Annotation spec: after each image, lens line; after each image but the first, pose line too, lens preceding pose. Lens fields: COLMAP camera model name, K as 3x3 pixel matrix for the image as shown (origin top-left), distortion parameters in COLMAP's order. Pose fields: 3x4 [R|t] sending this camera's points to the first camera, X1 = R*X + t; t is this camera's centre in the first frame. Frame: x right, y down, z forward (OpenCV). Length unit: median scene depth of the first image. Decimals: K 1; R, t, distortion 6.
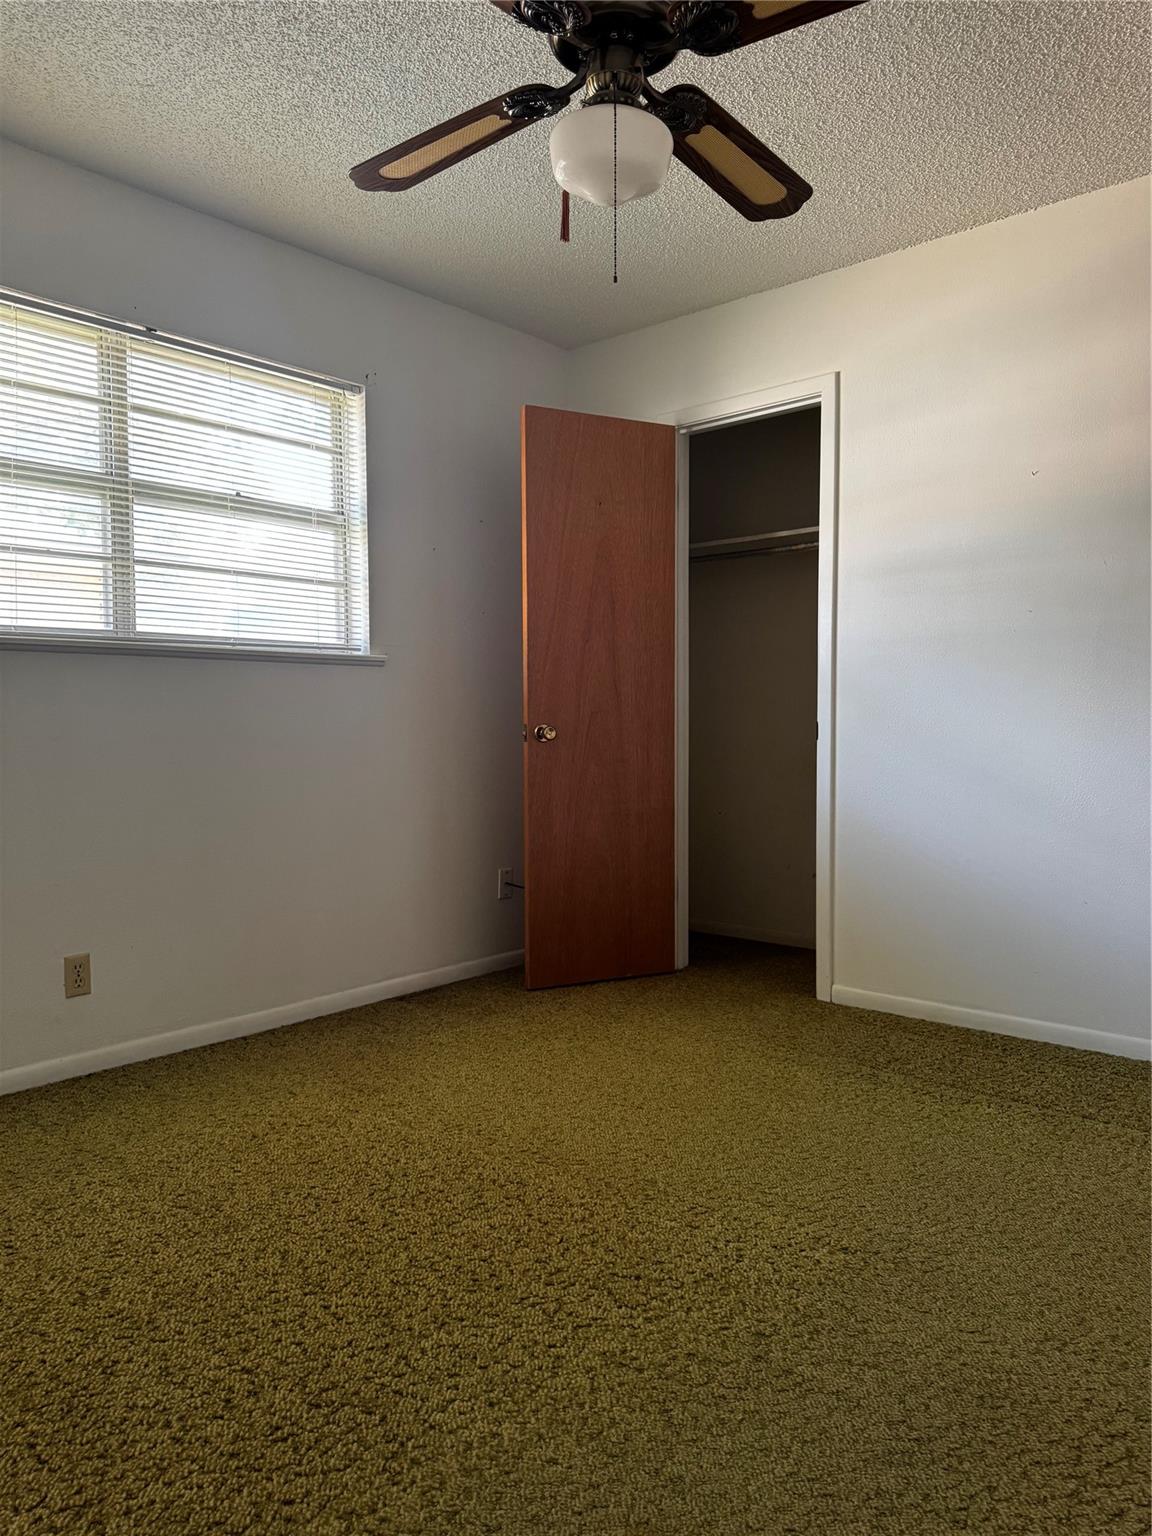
lens RADIAL K [[1087.5, 0, 580.9], [0, 1087.5, 764.7], [0, 0, 1]] dist [0.057905, -0.072335]
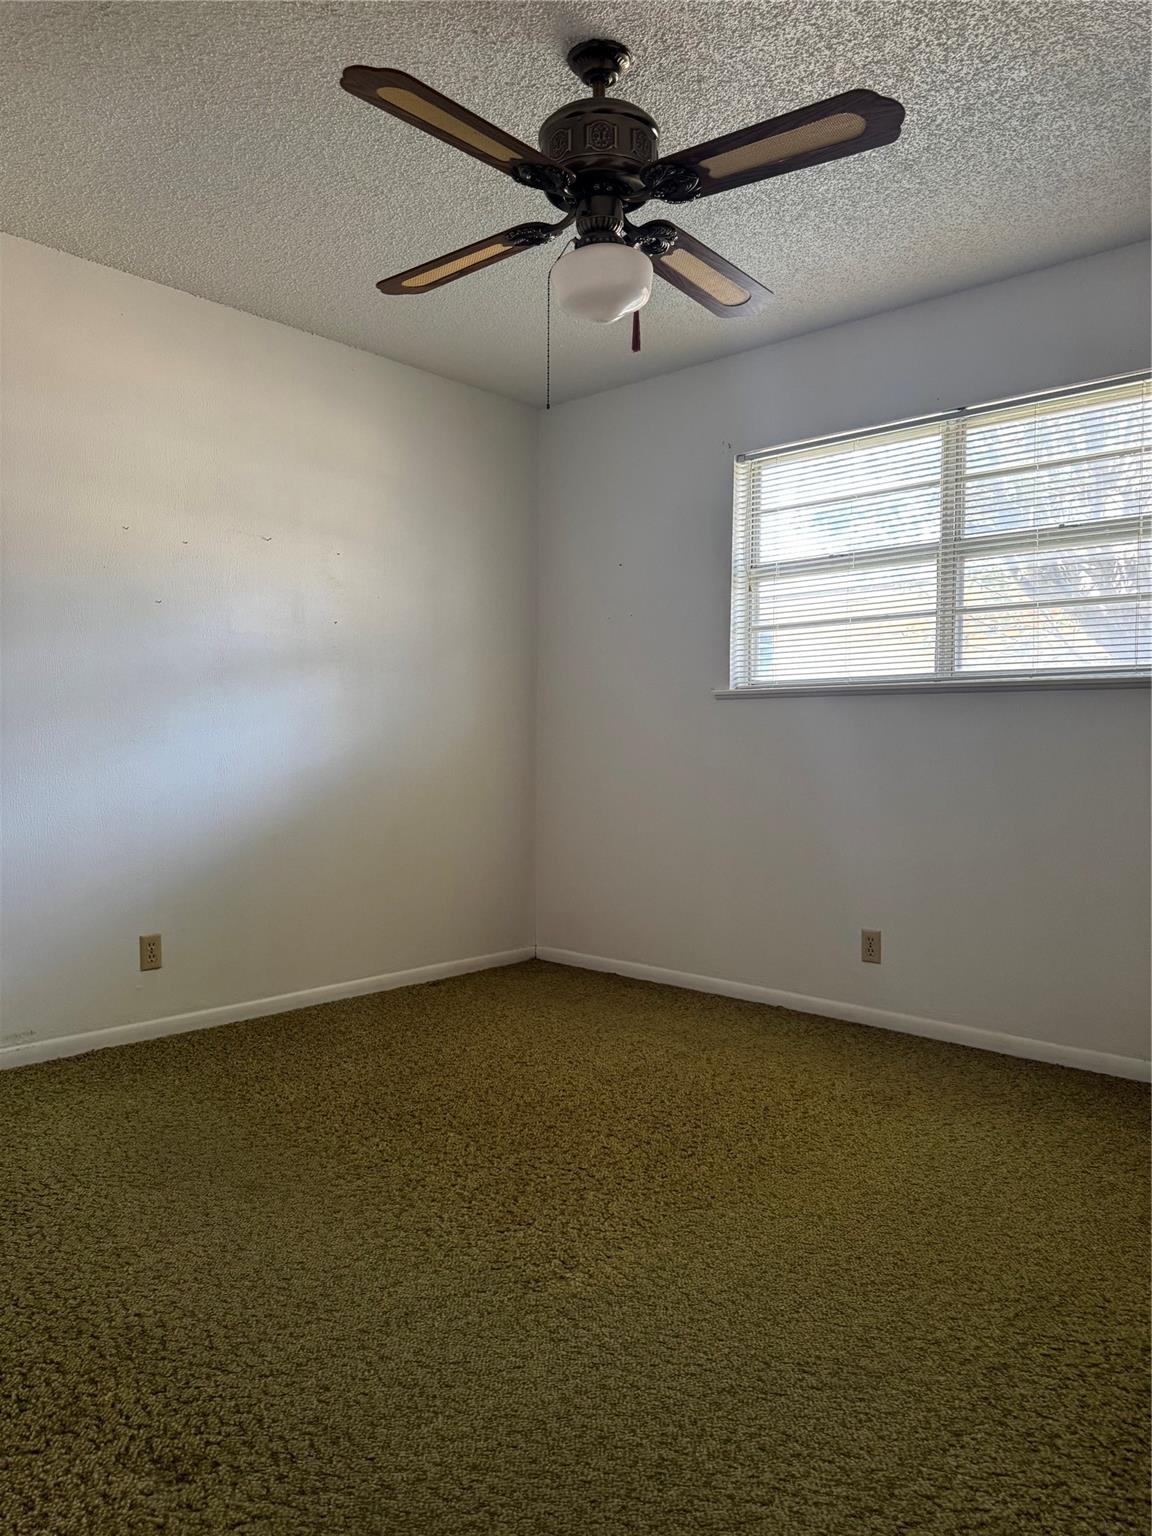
lens RADIAL K [[1087.5, 0, 573.5], [0, 1087.5, 764.1], [0, 0, 1]] dist [0.057905, -0.072335]
pose [[-0.013561, 0.028359, -0.999506, 0.775262], [-0.052557, 0.998196, 0.029035, -0.036978], [0.998526, 0.052925, -0.012047, 0.629749]]
